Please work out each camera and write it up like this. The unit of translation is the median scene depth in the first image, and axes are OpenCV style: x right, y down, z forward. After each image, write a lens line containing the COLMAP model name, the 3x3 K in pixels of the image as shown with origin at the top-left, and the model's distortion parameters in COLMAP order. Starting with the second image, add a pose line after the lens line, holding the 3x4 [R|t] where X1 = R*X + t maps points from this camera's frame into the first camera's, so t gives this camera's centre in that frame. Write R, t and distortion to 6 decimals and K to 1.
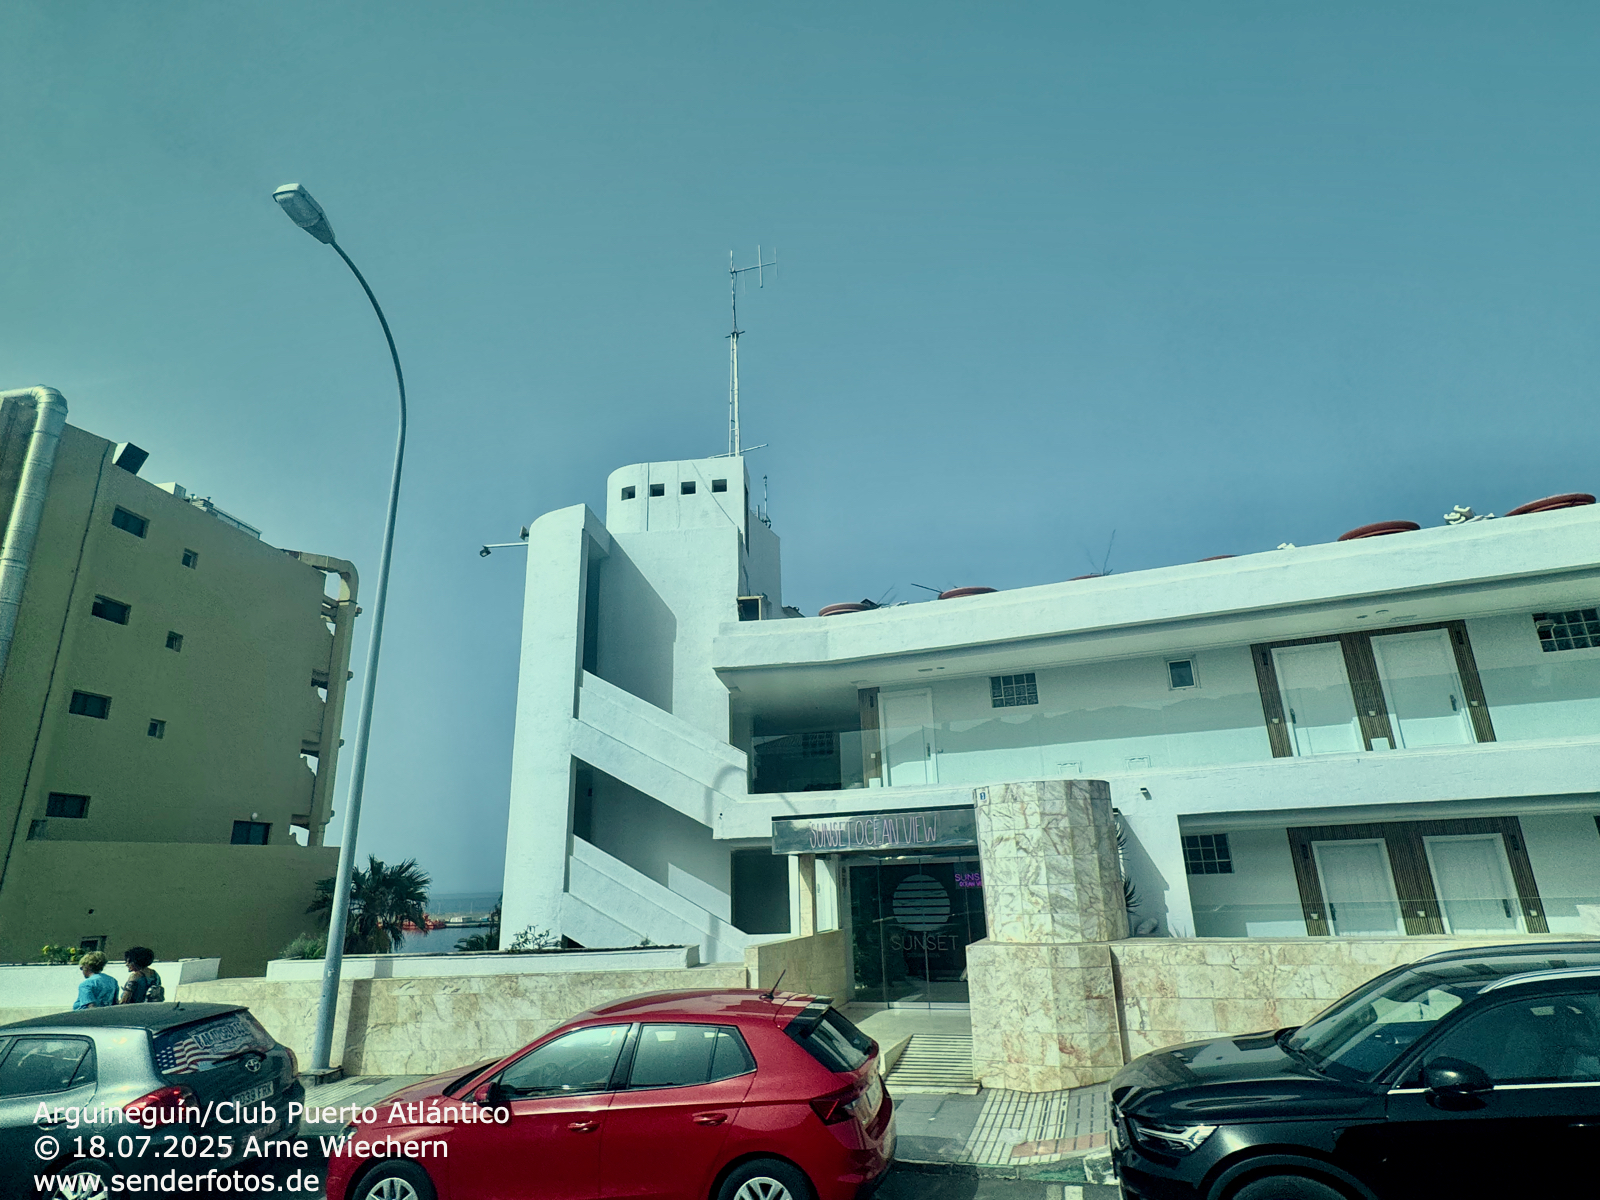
lens RADIAL K [[893.5, 0, 799.3], [0, 893.5, 575.6], [0, 0, 1]] dist [0.004938, 0.000055]
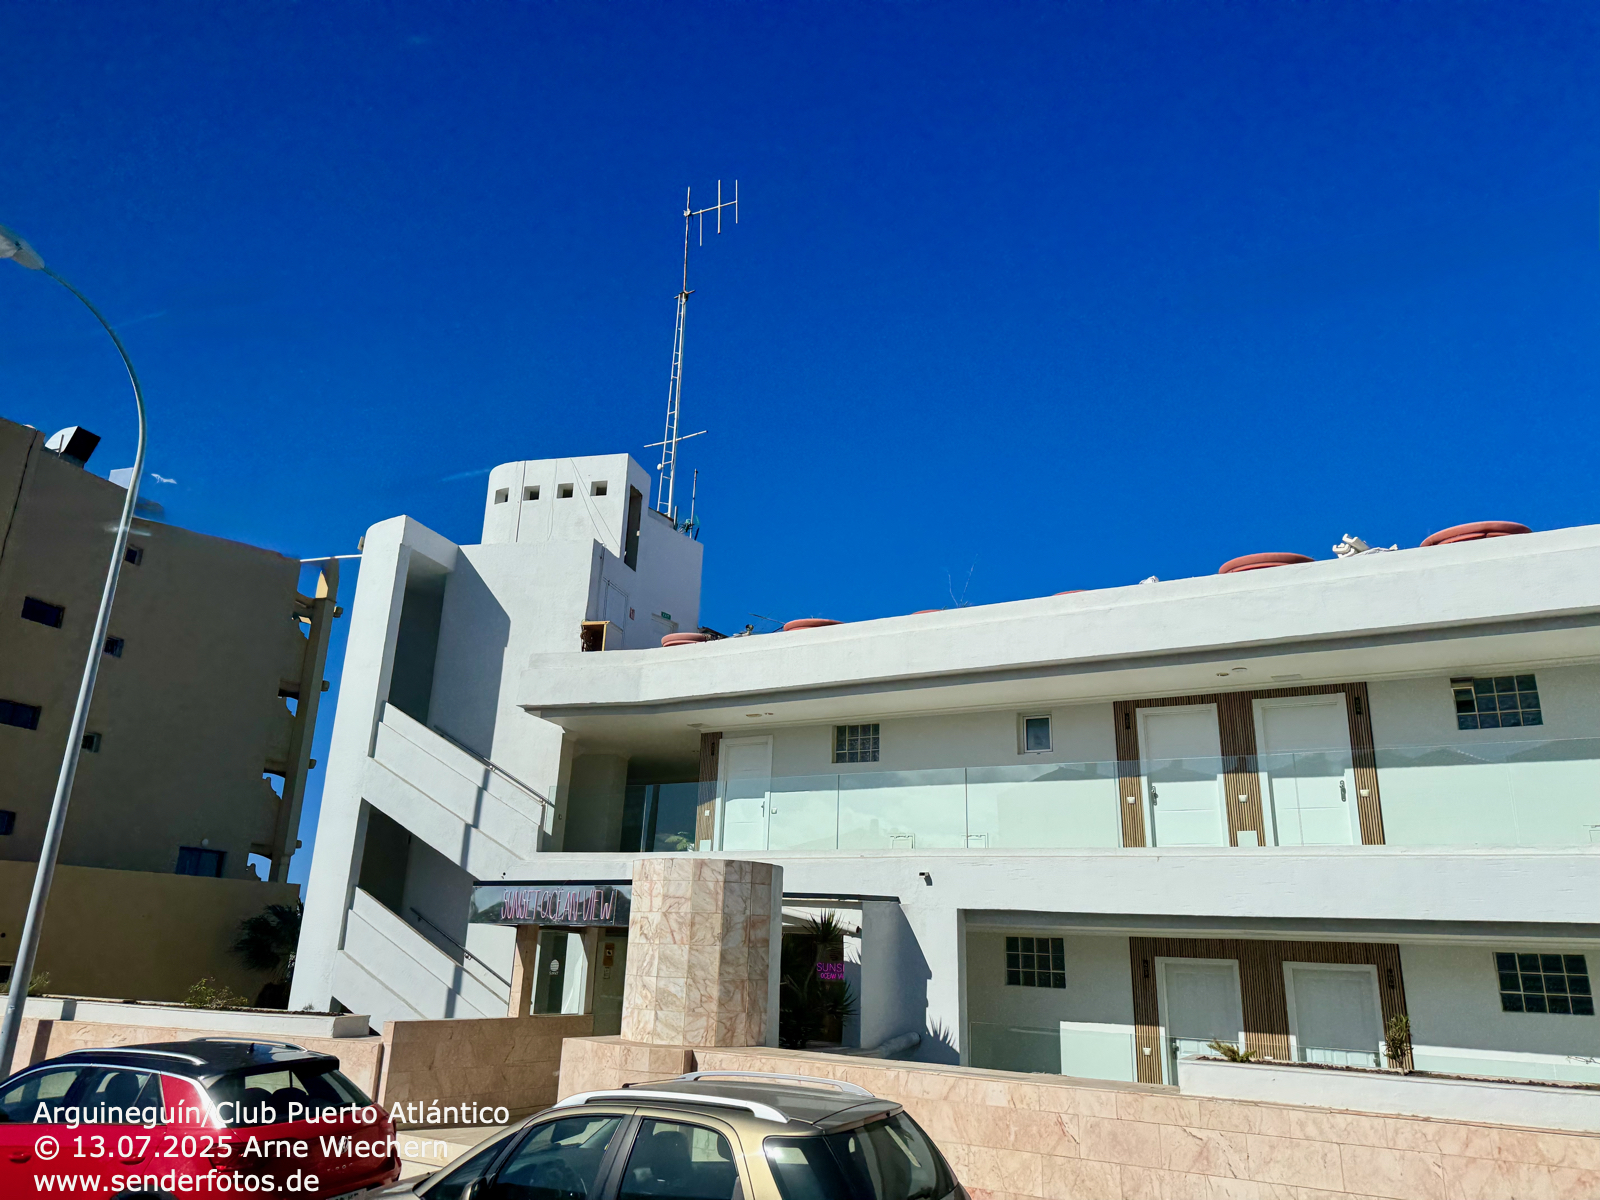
lens RADIAL K [[1162.4, 0, 777.7], [0, 1162.4, 543.9], [0, 0, 1]] dist [0.134532, -0.193824]
pose [[0.978293, 0.005923, -0.207142, 0.444488], [-0.007549, 0.999947, -0.007062, -0.056463], [0.207089, 0.008472, 0.978285, -0.094979]]
